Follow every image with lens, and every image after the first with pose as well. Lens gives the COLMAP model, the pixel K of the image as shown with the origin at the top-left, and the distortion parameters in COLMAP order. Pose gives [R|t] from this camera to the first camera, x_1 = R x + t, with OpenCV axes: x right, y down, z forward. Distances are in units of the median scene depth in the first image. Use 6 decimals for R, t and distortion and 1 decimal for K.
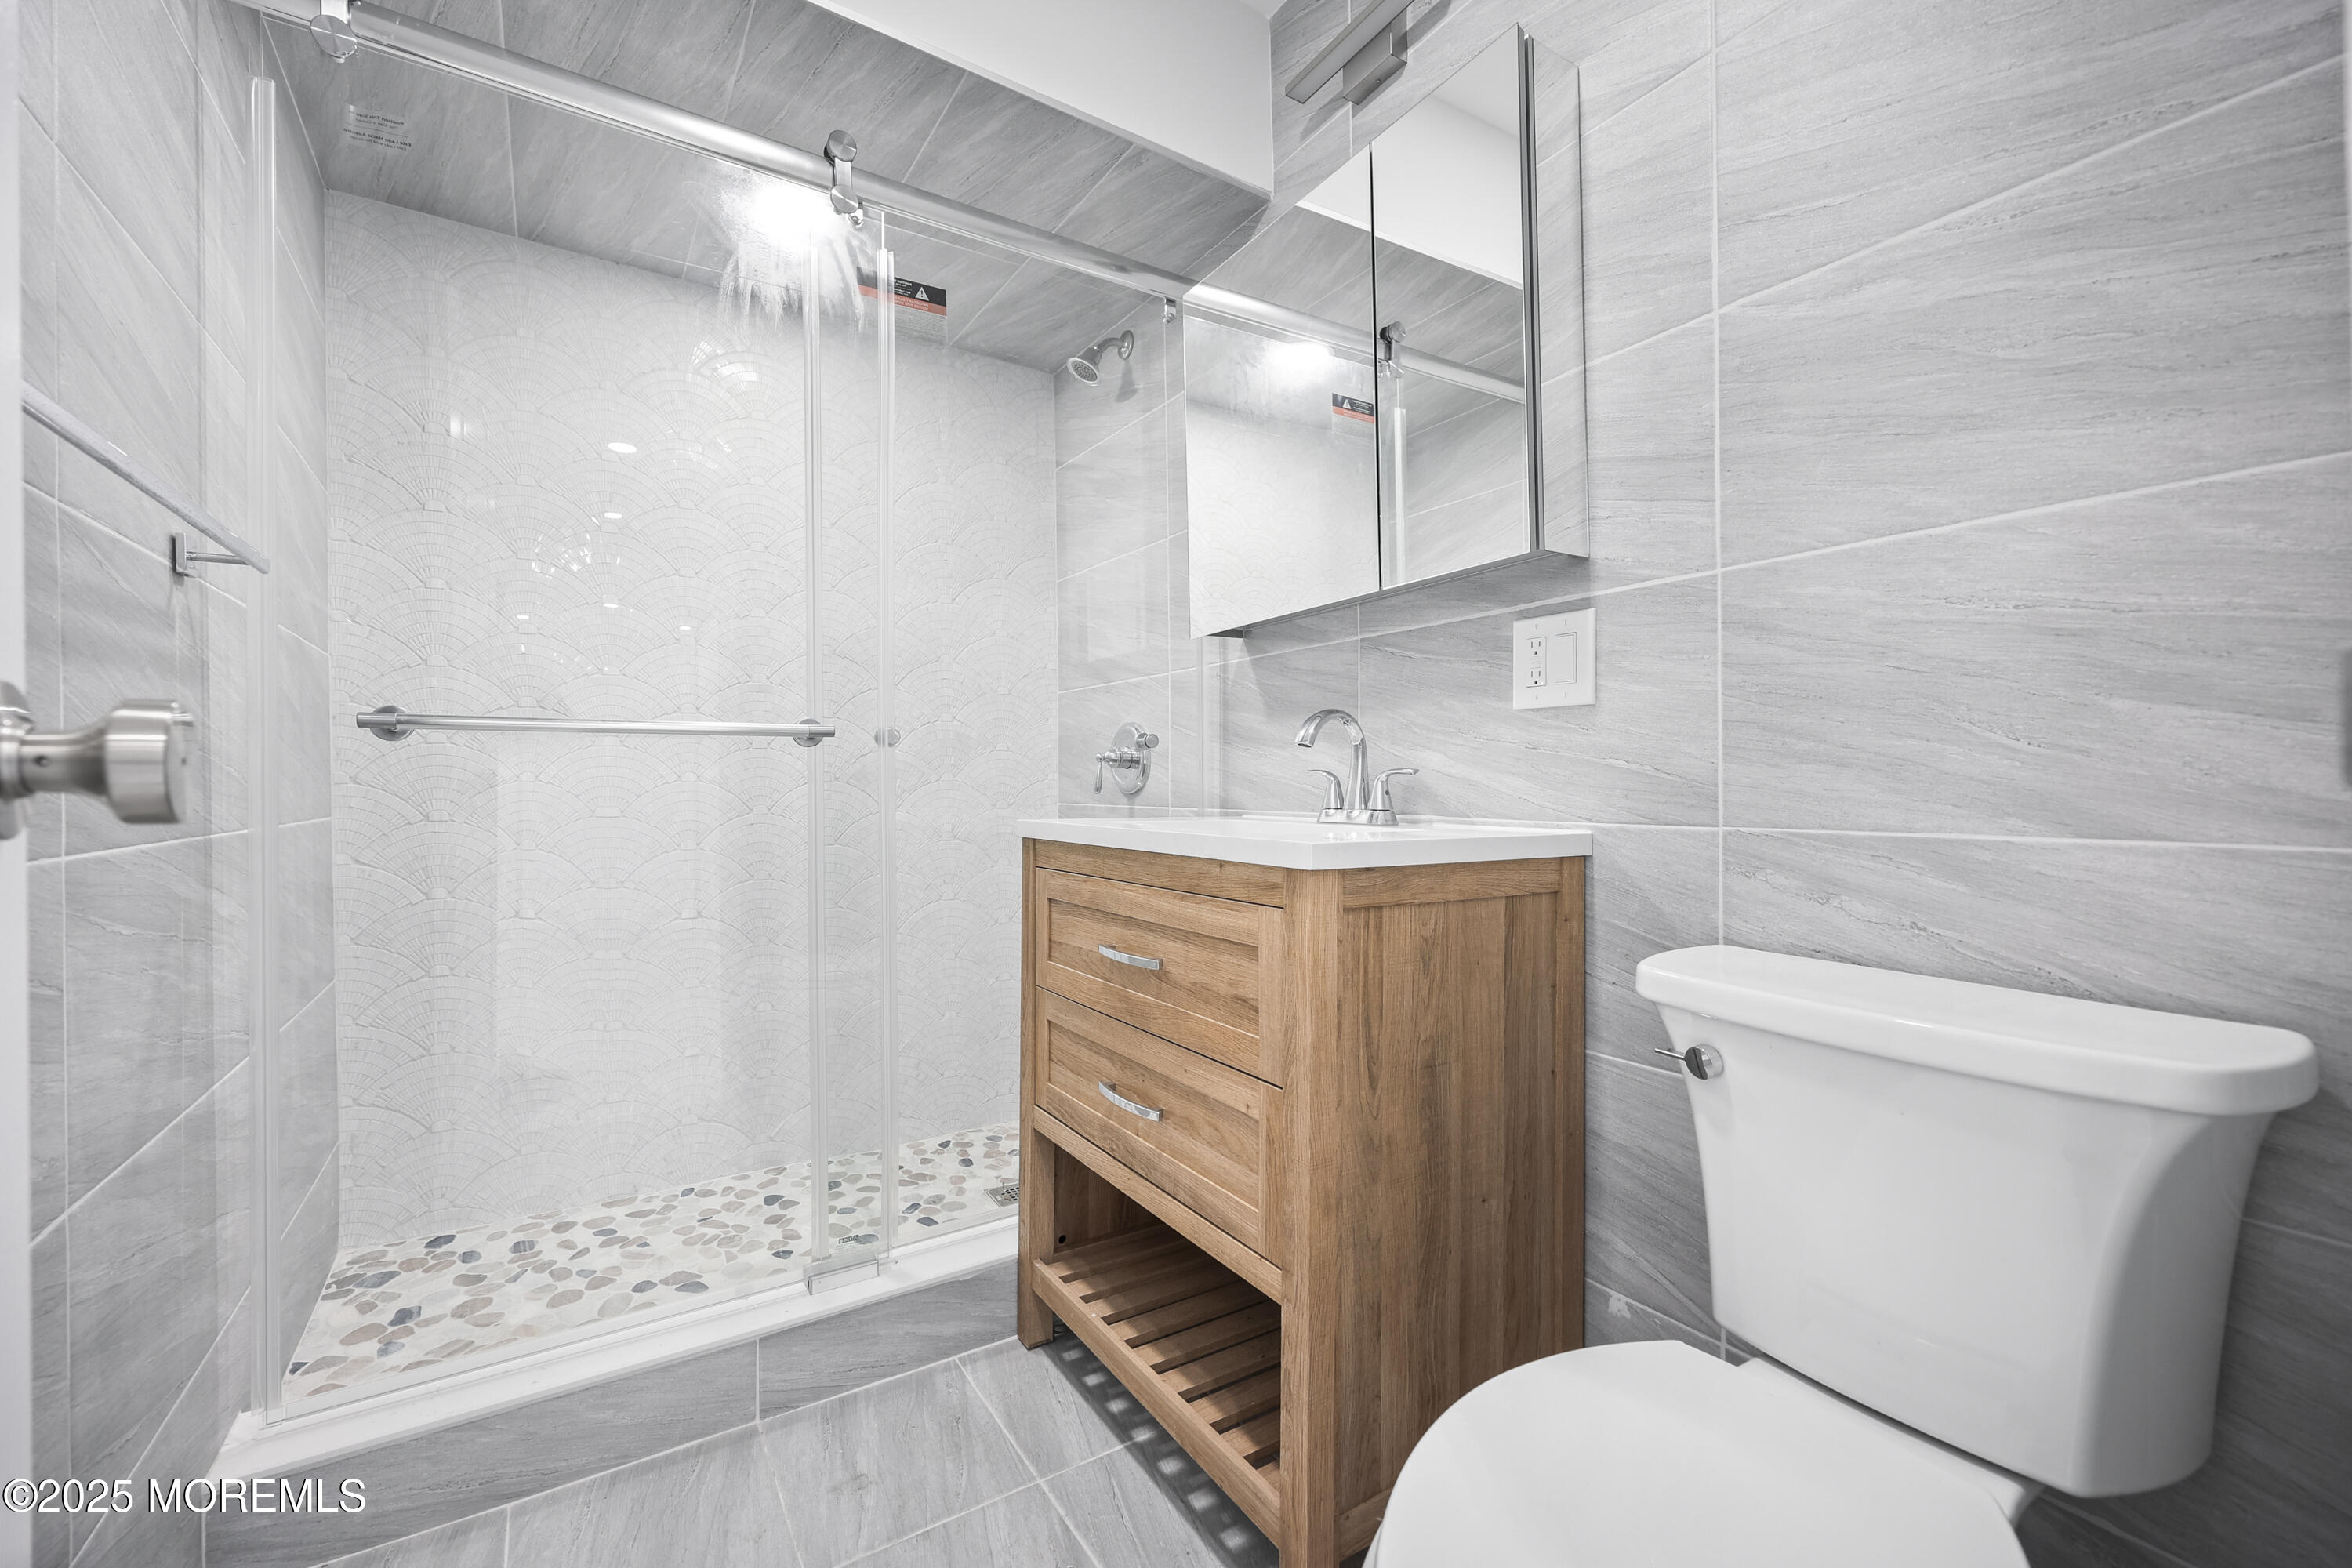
lens RADIAL K [[956.3, 0, 1171.3], [0, 956.3, 786.2], [0, 0, 1]] dist [-0.001350, 0.001151]
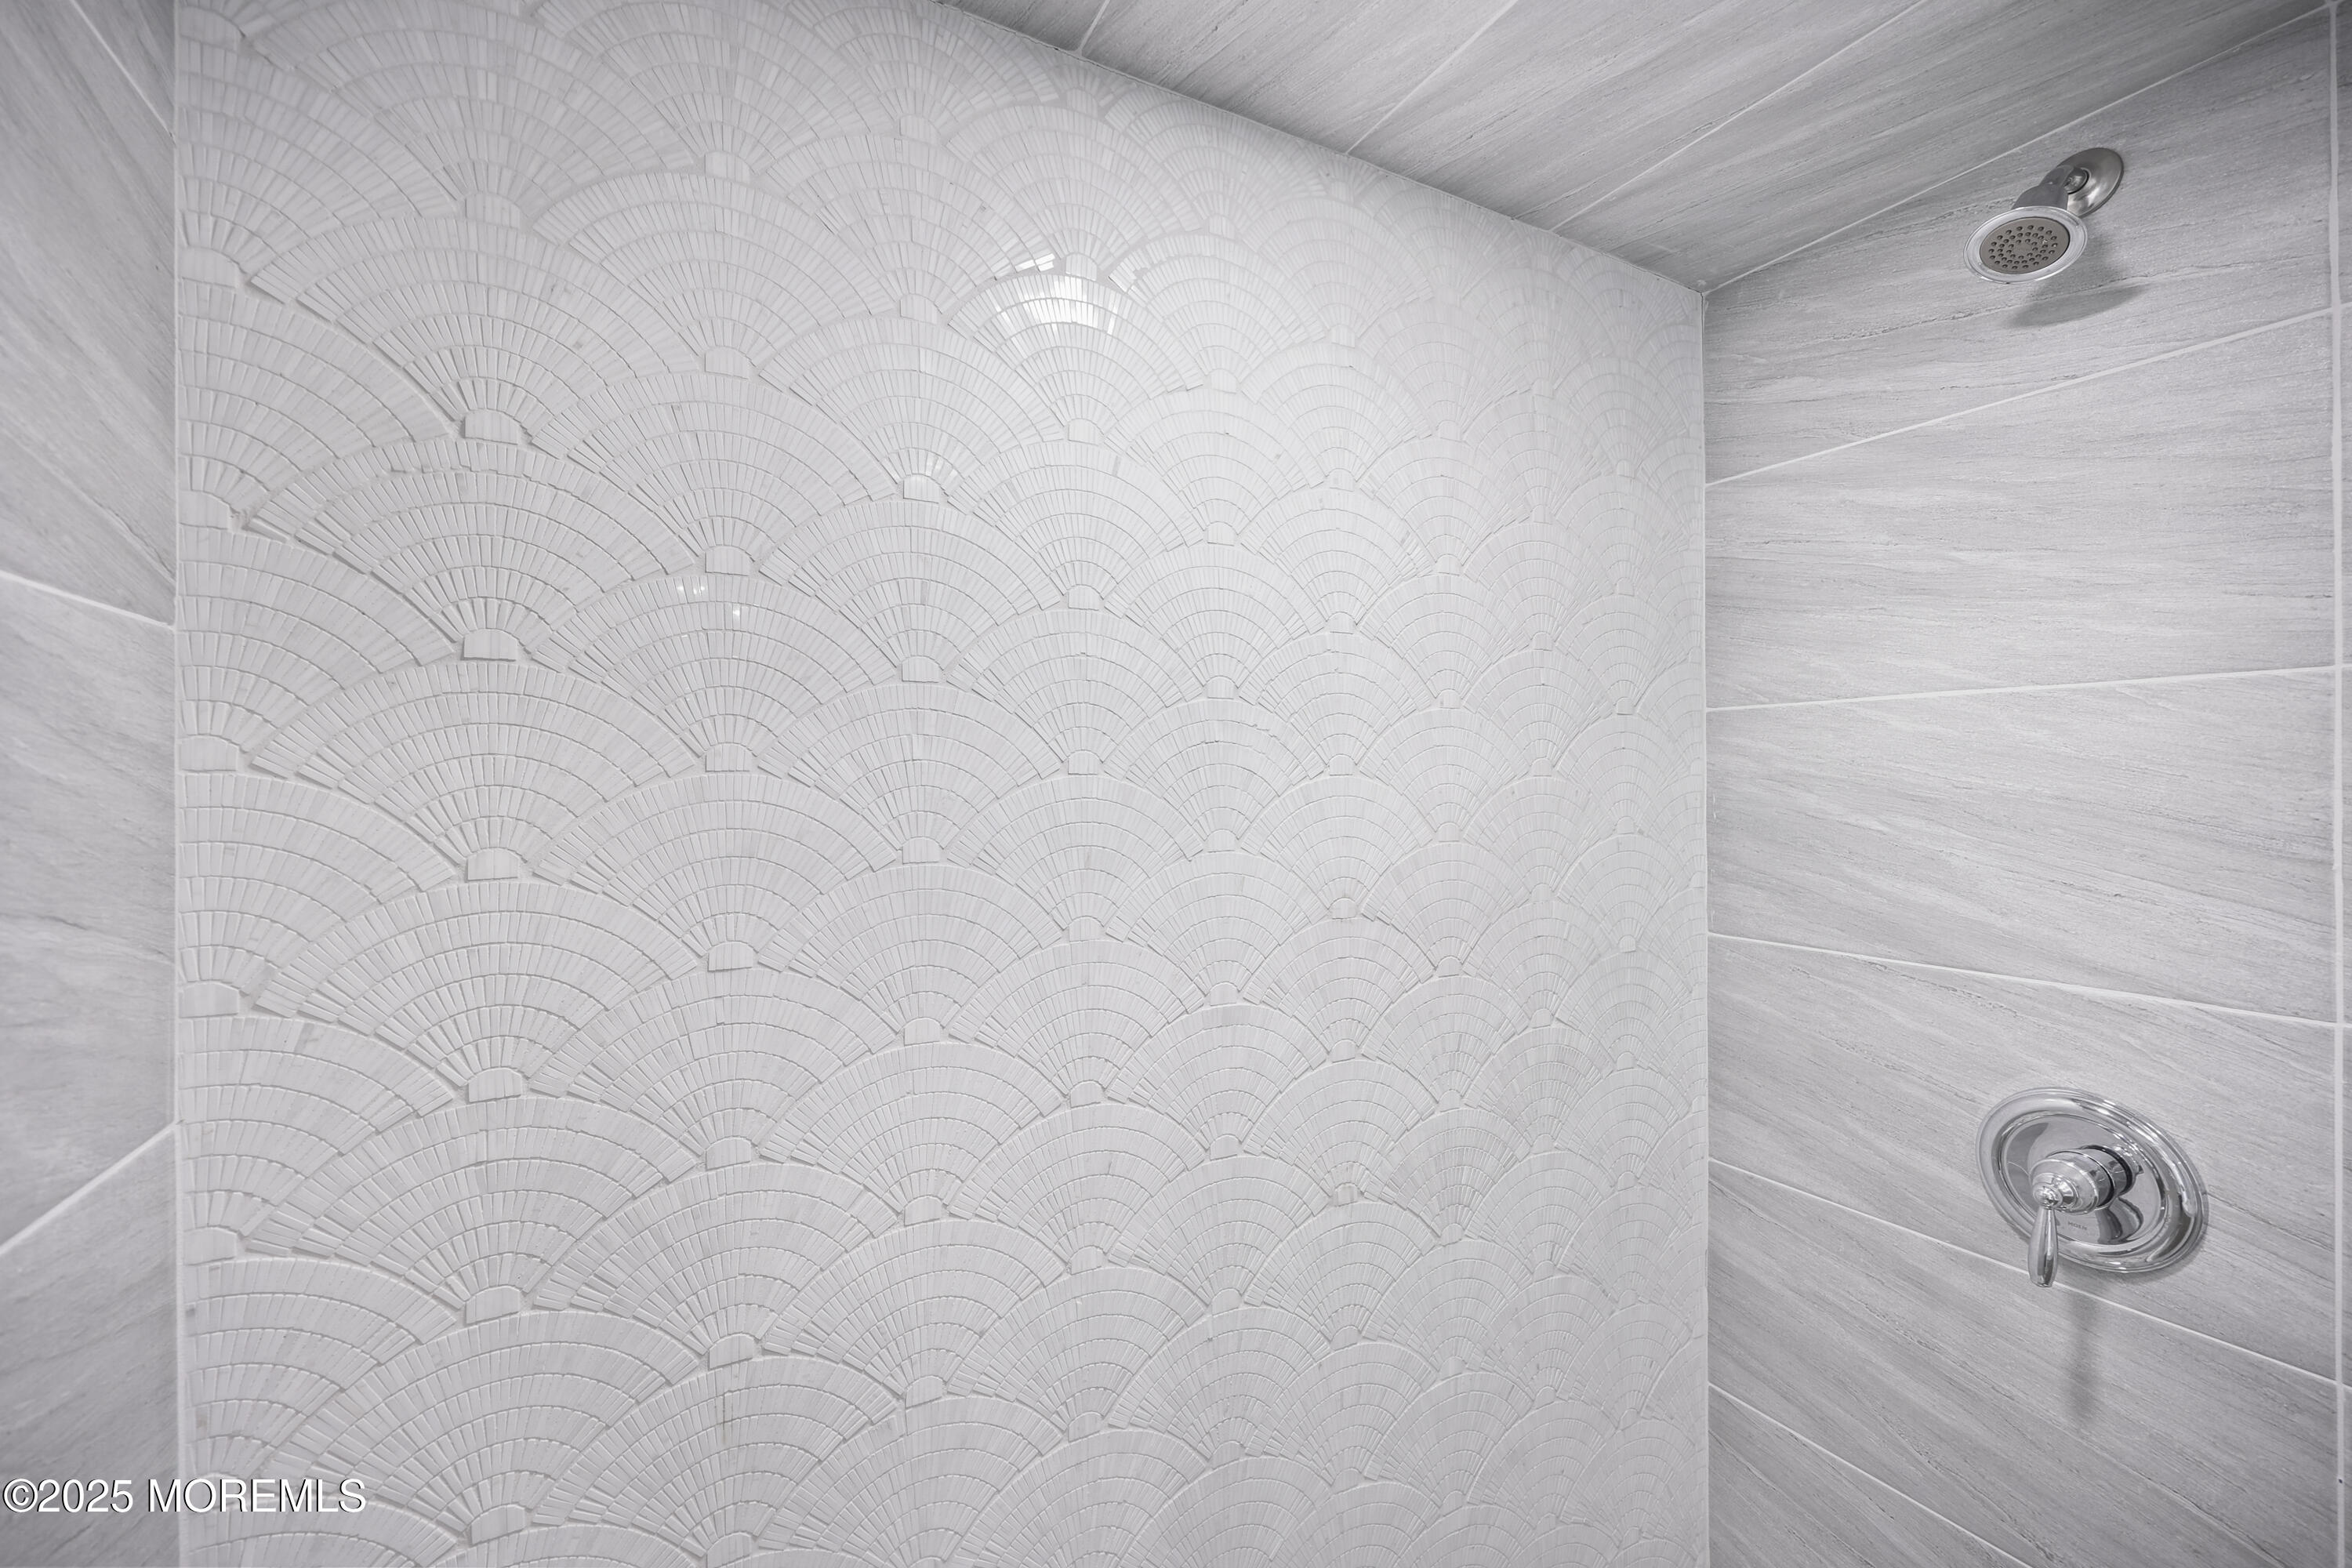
lens RADIAL K [[956.3, 0, 1177.4], [0, 956.3, 781.9], [0, 0, 1]] dist [-0.001350, 0.001151]
pose [[0.996669, 0.003608, -0.081478, -0.440580], [-0.003655, 0.999993, -0.000429, -0.219444], [0.081476, 0.000725, 0.996675, 0.602167]]
